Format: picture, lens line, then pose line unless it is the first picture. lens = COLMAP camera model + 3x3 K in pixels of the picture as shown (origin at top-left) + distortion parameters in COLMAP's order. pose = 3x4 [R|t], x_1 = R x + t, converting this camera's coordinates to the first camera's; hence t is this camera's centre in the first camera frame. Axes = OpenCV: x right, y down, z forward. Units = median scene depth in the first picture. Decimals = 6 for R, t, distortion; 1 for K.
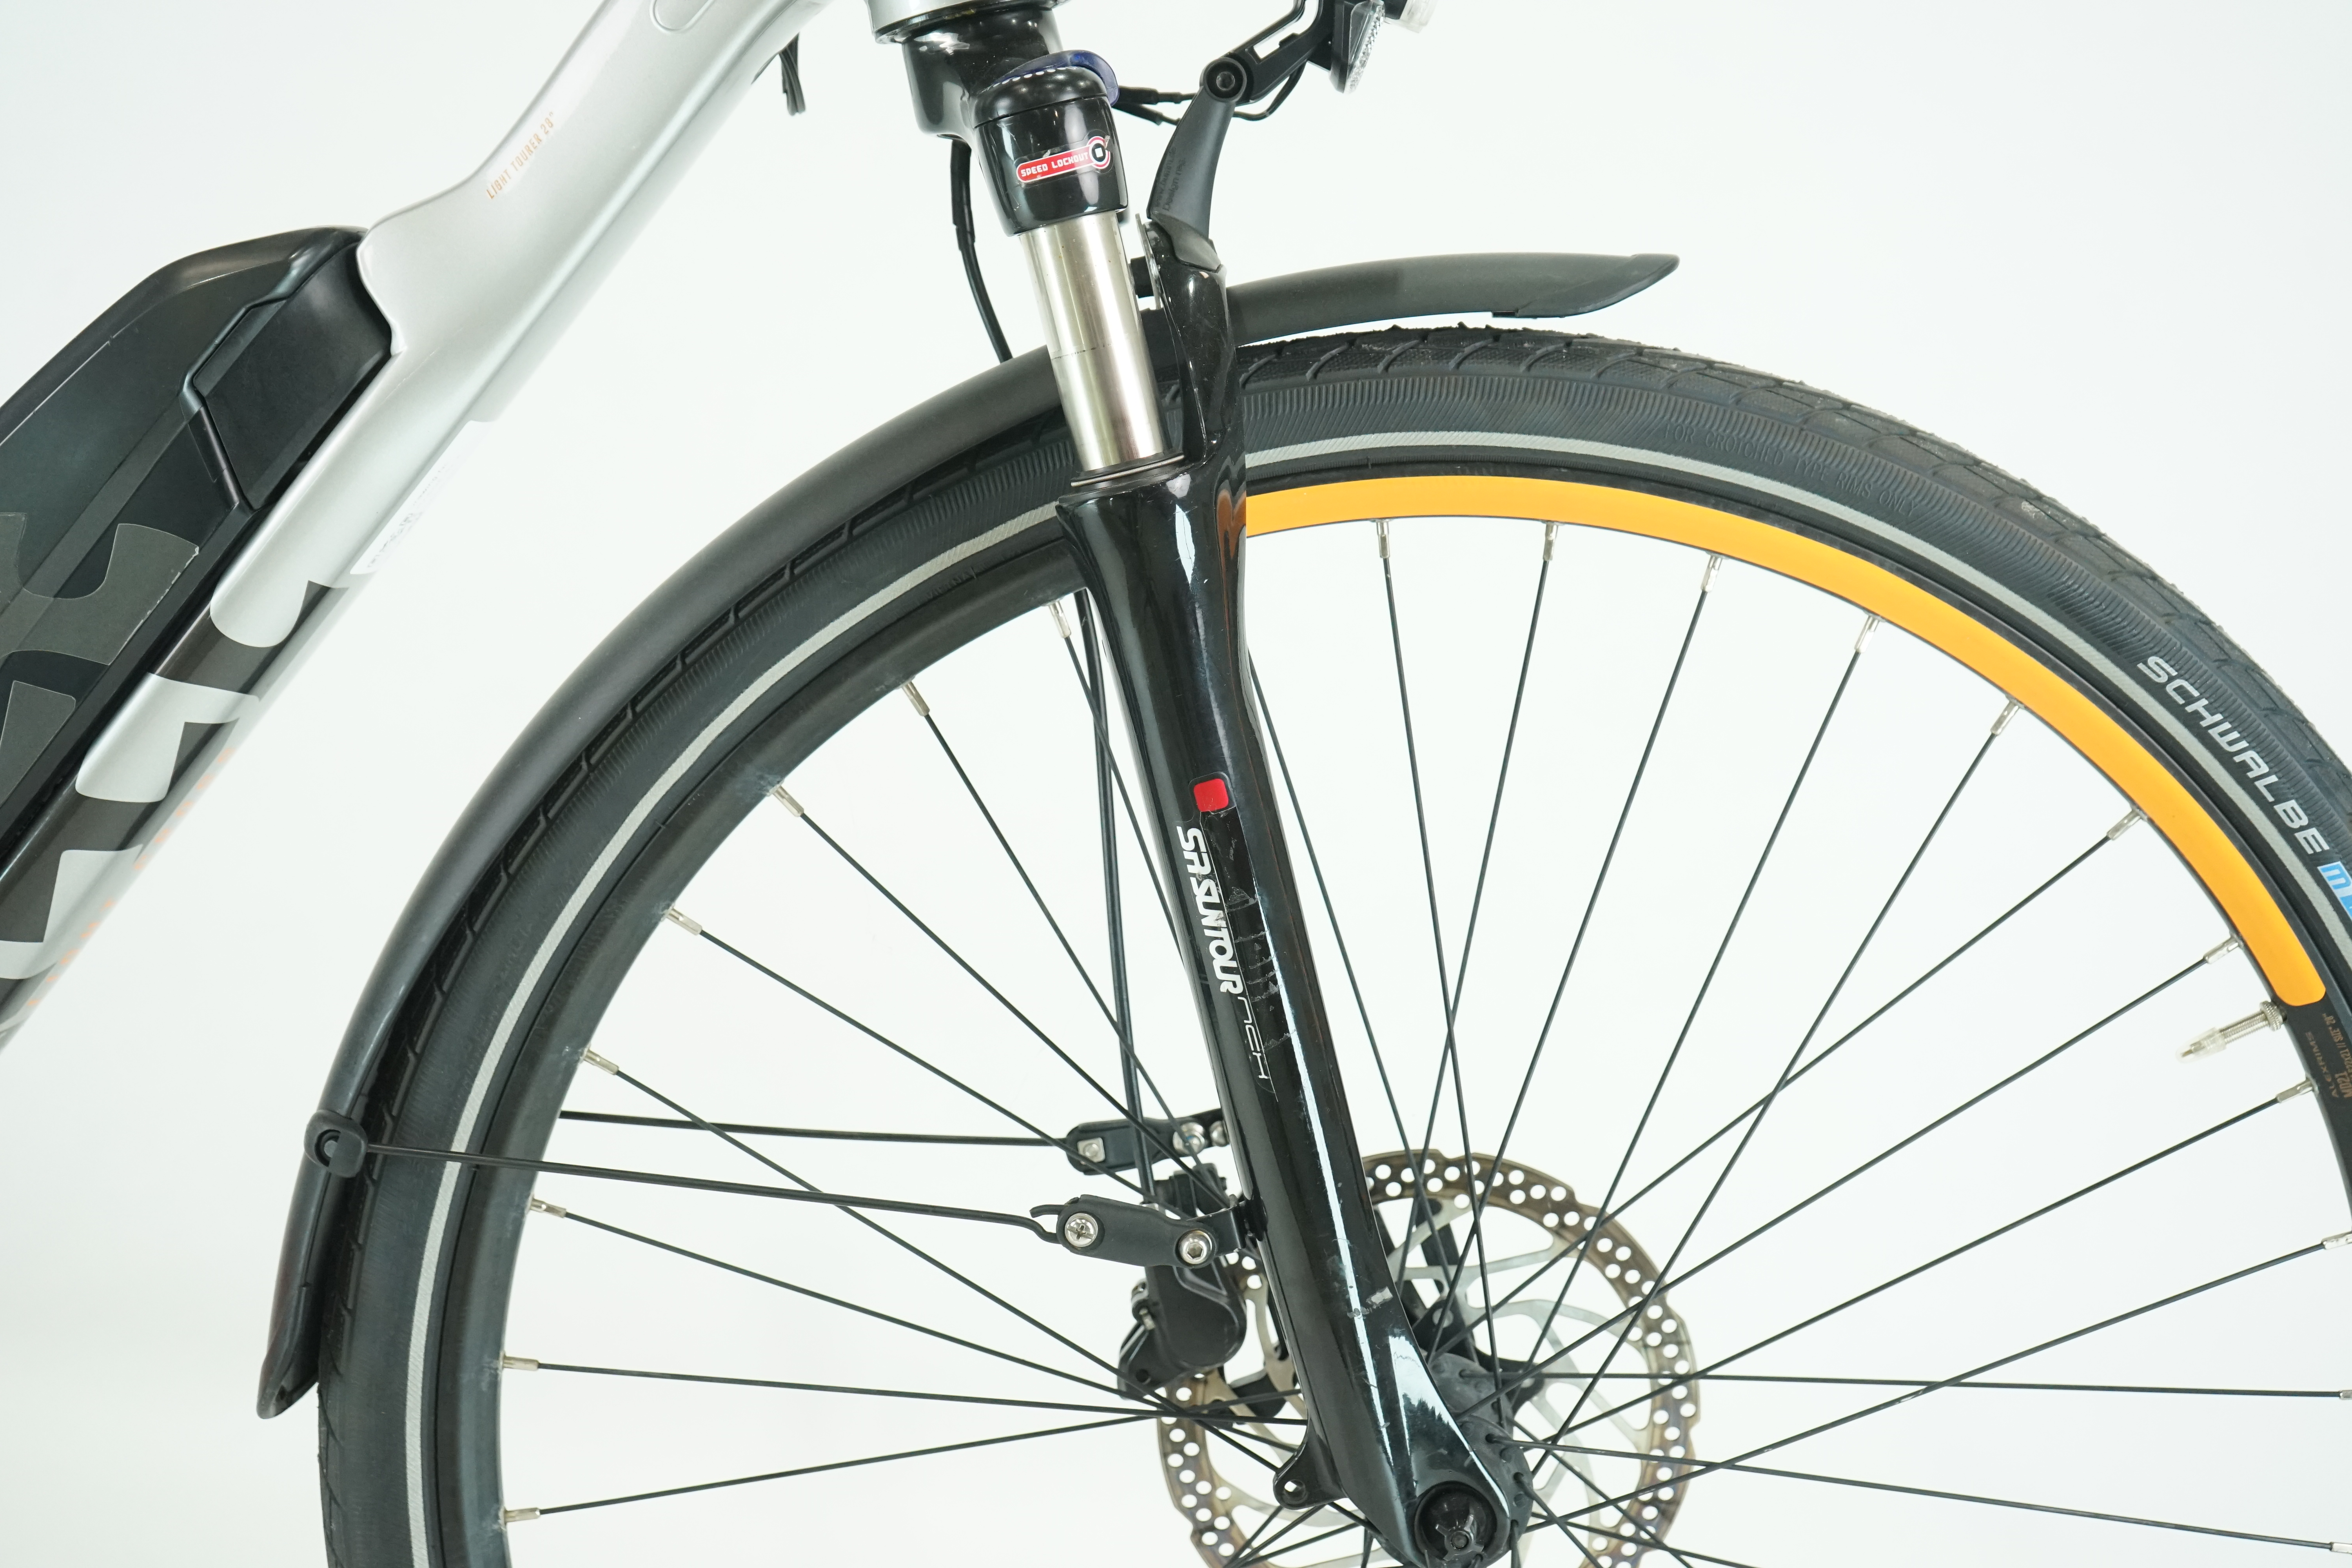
lens RADIAL K [[3036.1, 0, 1176.0], [0, 3036.1, 784.0], [0, 0, 1]] dist [-0.007539, -0.002280]
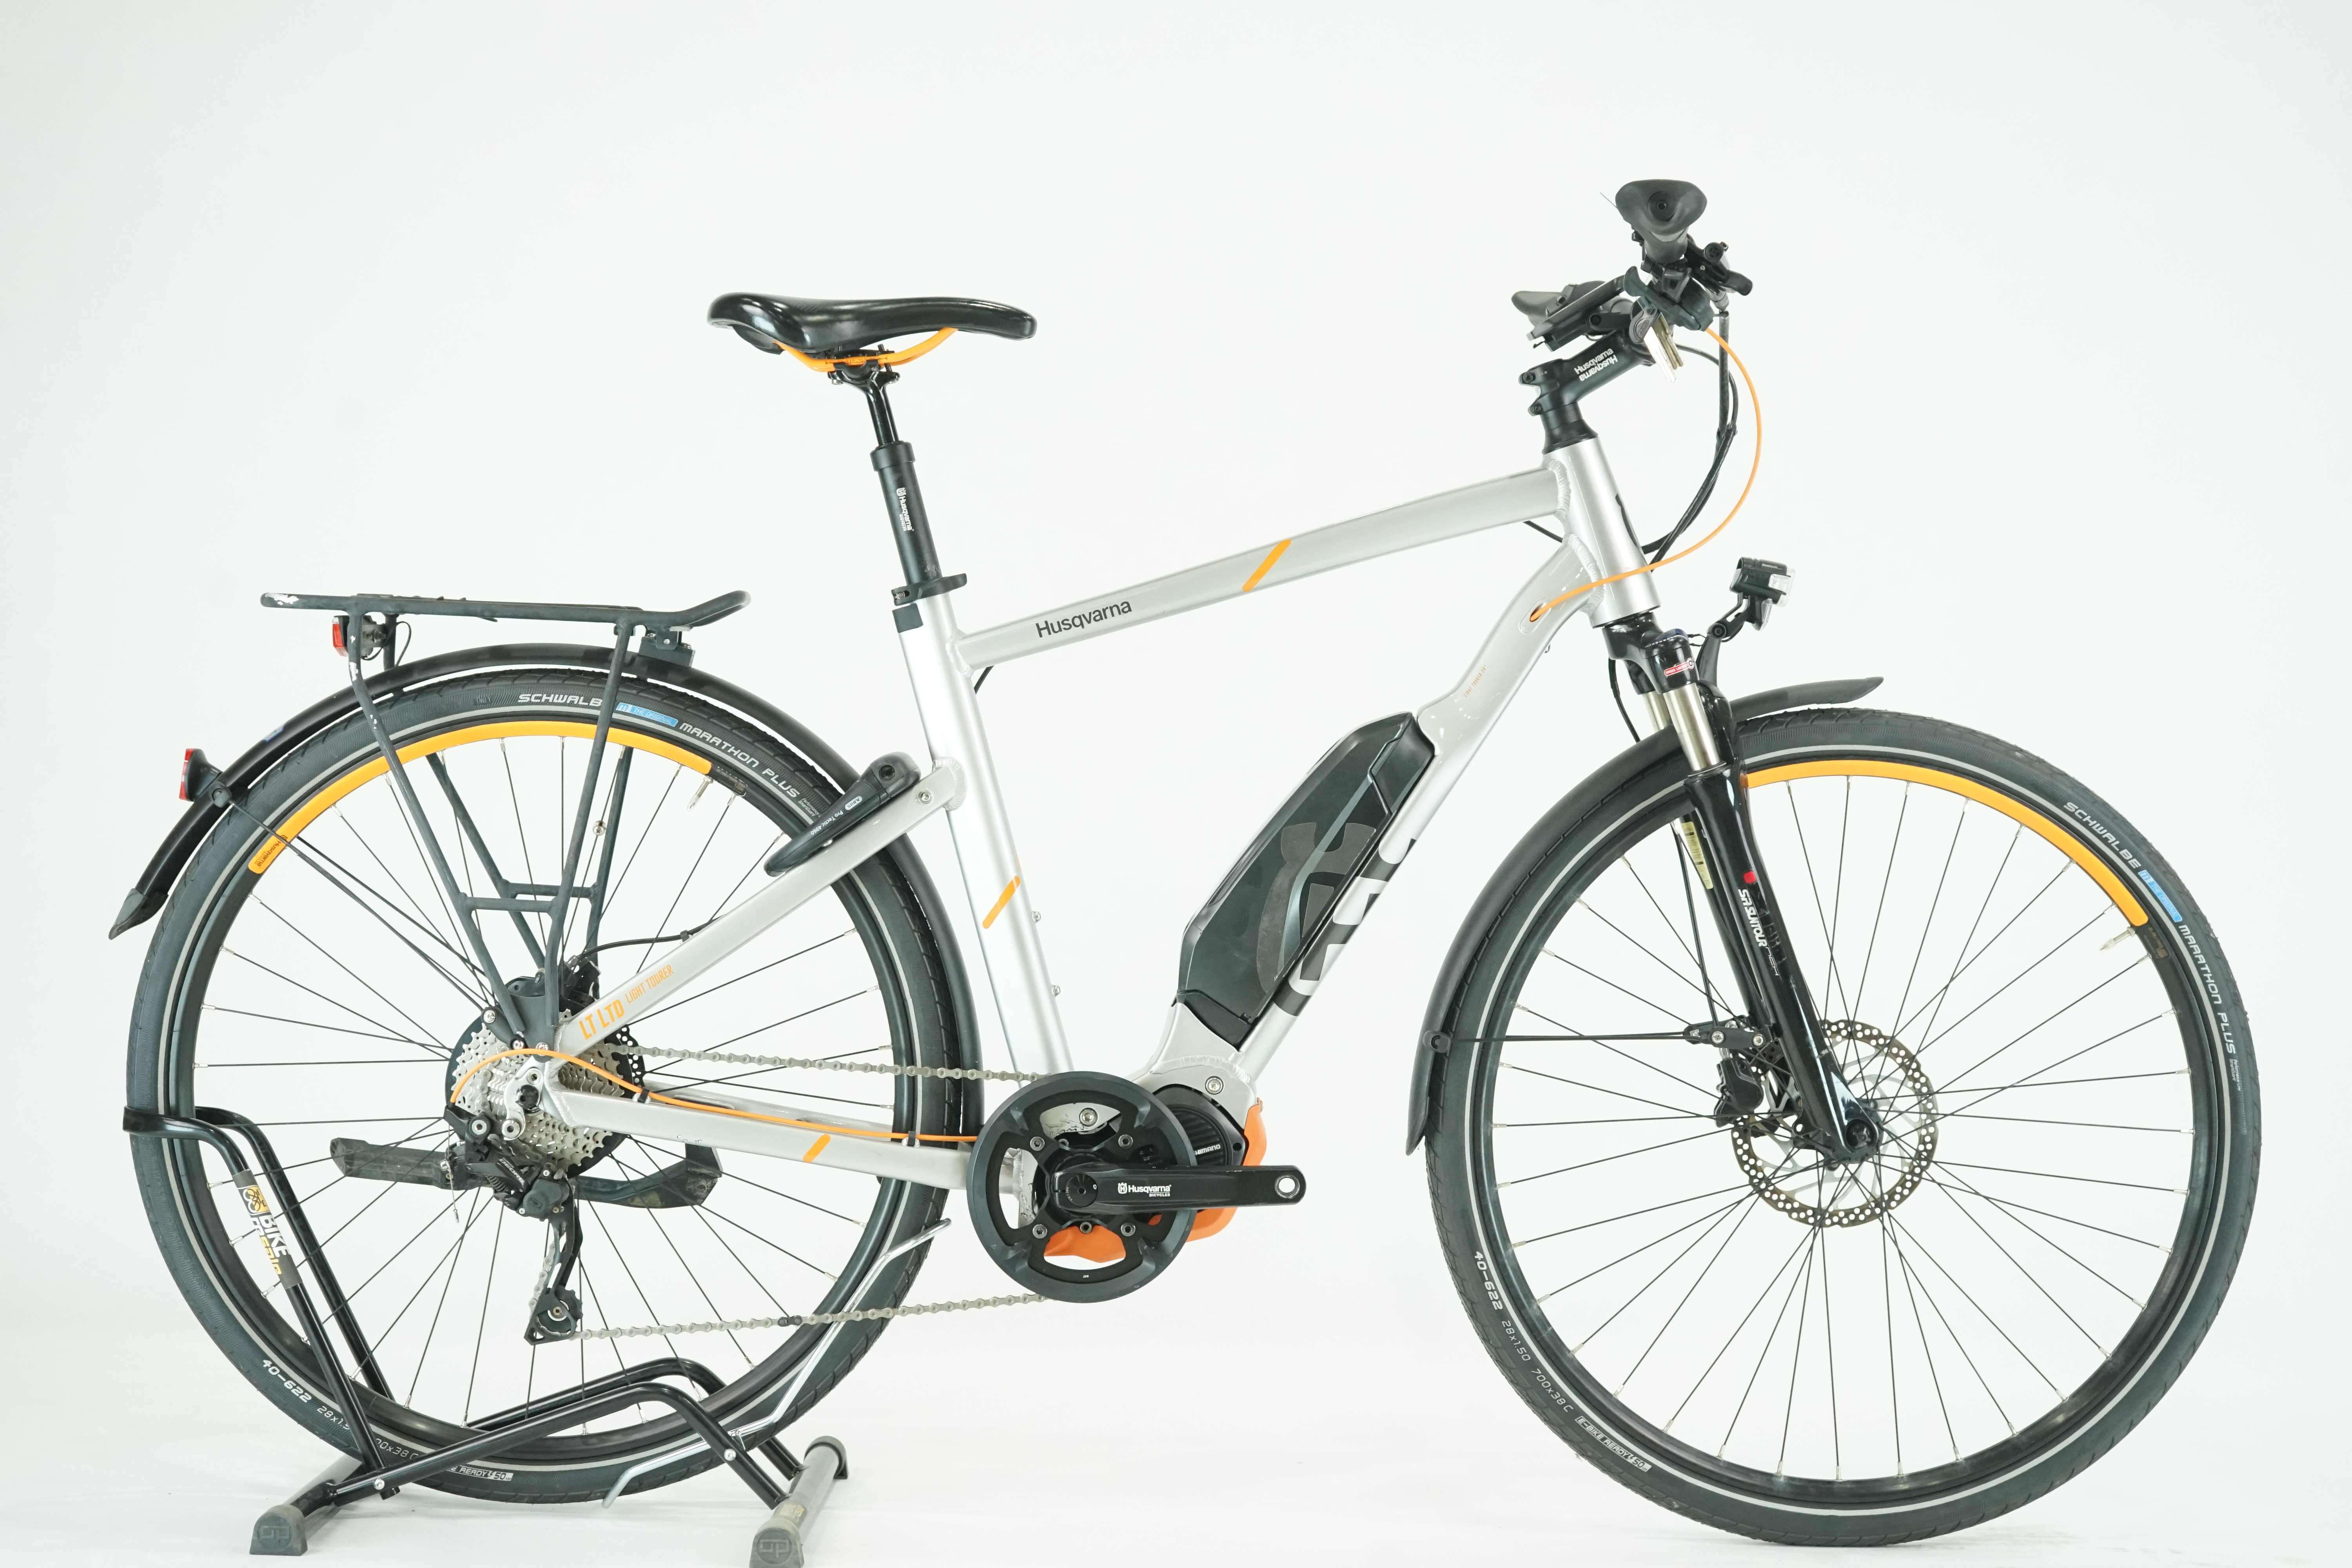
lens RADIAL K [[3701.3, 0, 1176.0], [0, 3701.3, 784.0], [0, 0, 1]] dist [-0.000881, -0.031089]
pose [[0.995141, -0.093157, 0.031872, -0.597545], [0.096502, 0.987057, -0.128084, 0.295524], [-0.019528, 0.130537, 0.991251, -2.342562]]
